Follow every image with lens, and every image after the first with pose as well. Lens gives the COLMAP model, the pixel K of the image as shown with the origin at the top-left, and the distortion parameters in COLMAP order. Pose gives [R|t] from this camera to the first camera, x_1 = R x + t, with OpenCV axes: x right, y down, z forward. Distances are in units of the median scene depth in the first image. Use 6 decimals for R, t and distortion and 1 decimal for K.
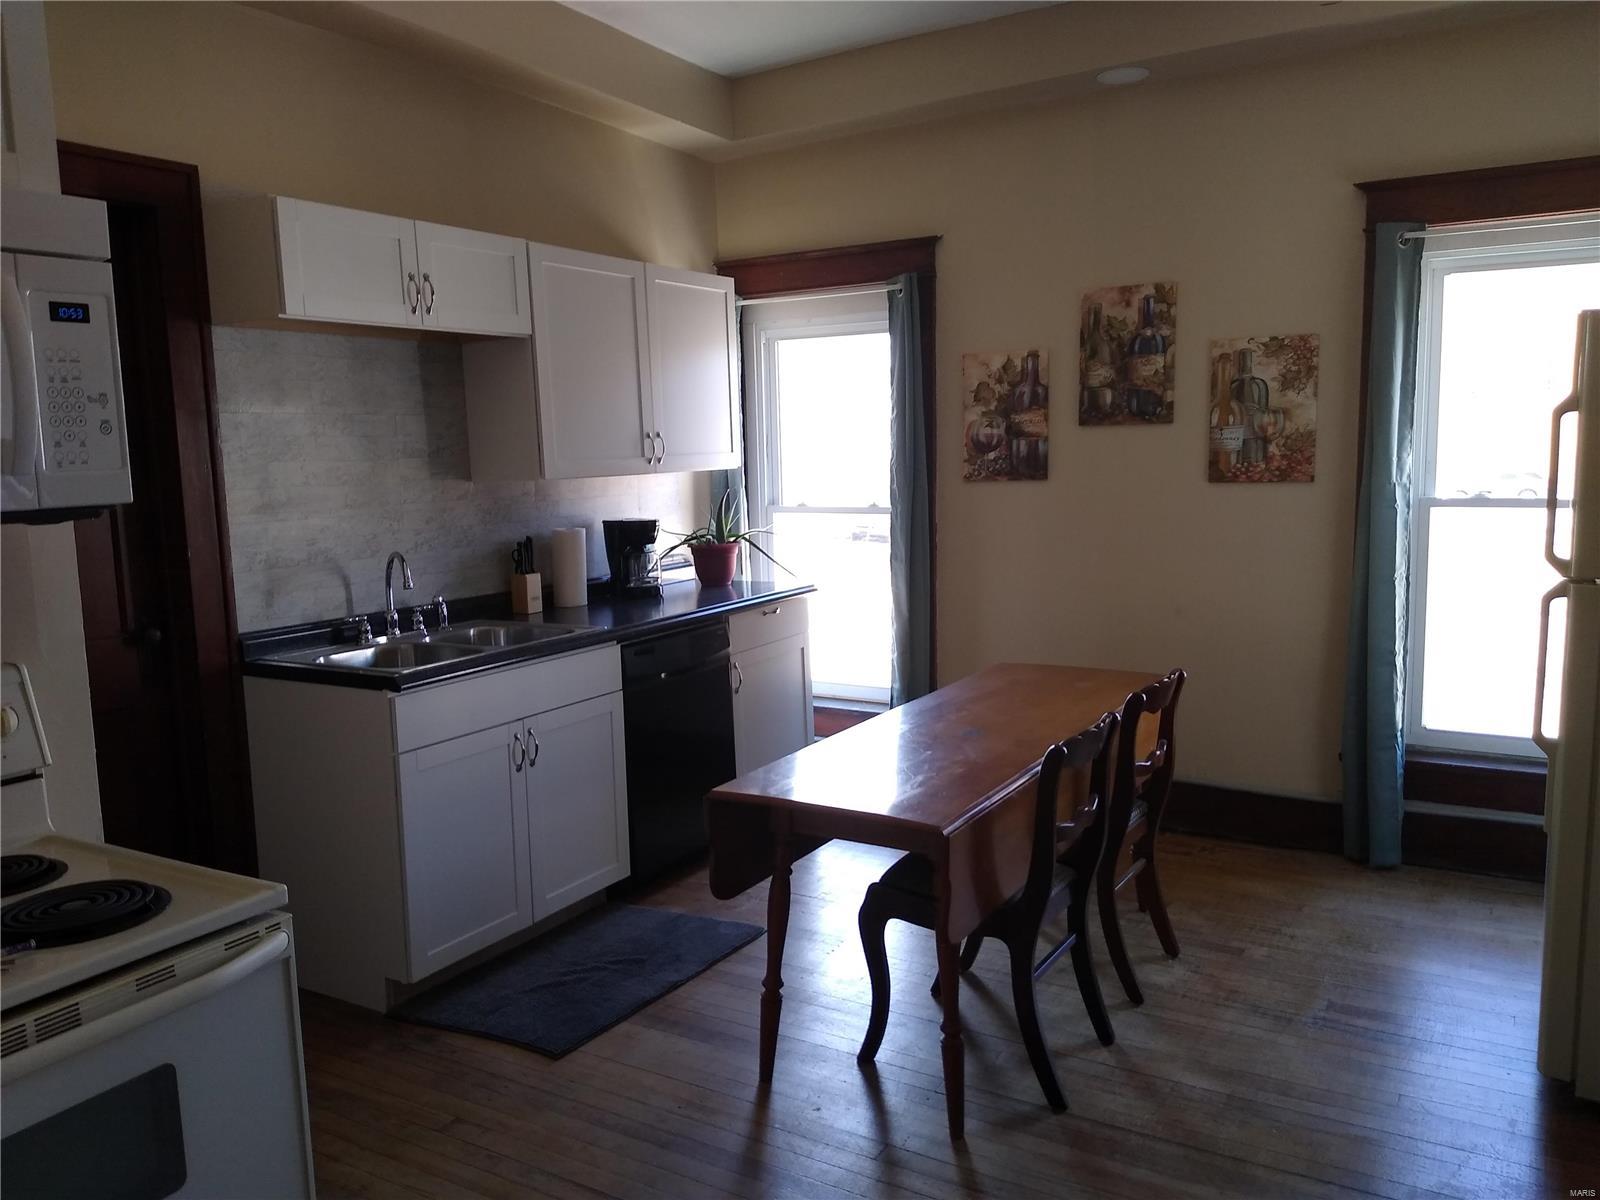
lens RADIAL K [[1227.3, 0, 800.0], [0, 1227.3, 600.0], [0, 0, 1]] dist [0.074582, -0.000343]
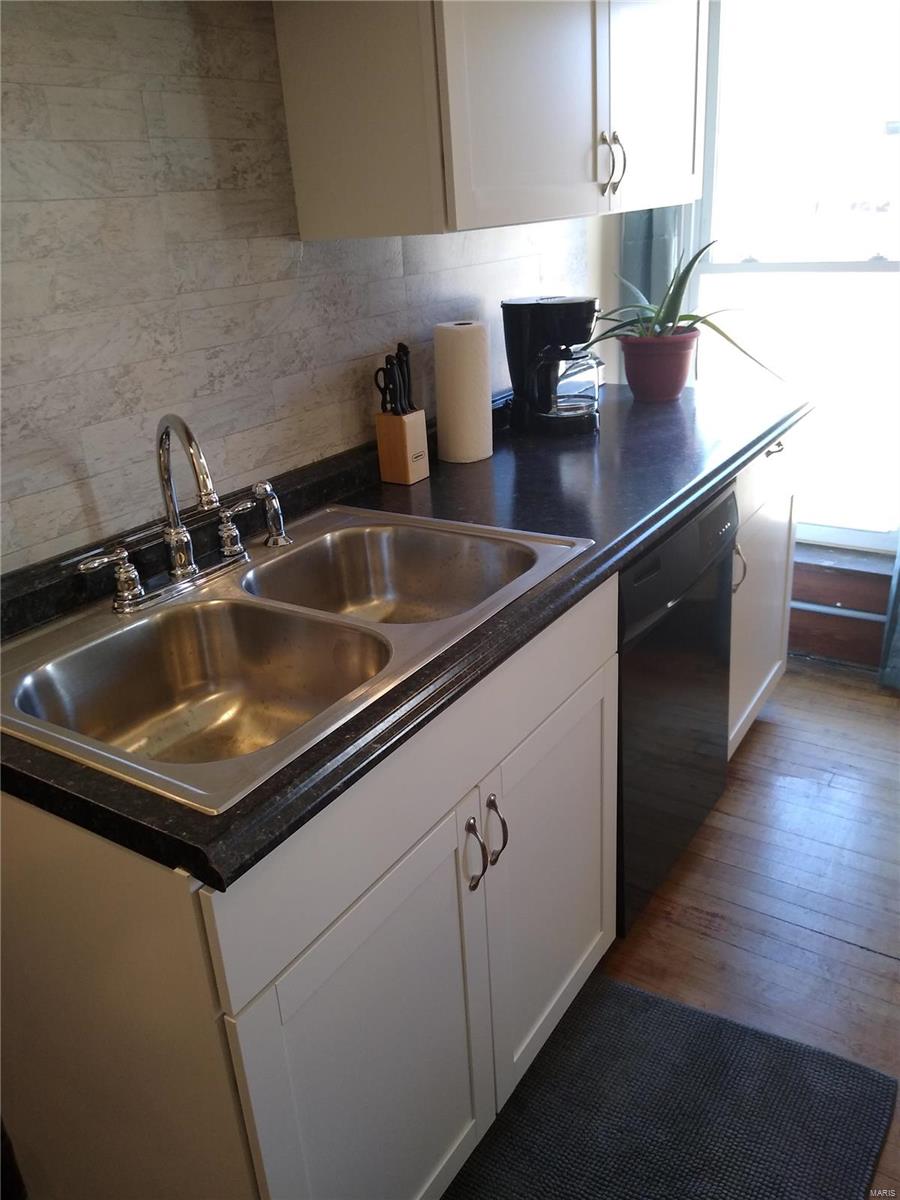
lens RADIAL K [[954.7, 0, 450.0], [0, 954.7, 600.0], [0, 0, 1]] dist [0.033170, -0.004619]
pose [[0.998351, -0.014159, -0.055632, -0.187343], [0.028299, 0.964555, 0.262358, -0.055873], [0.049945, -0.263500, 0.963366, 0.588184]]
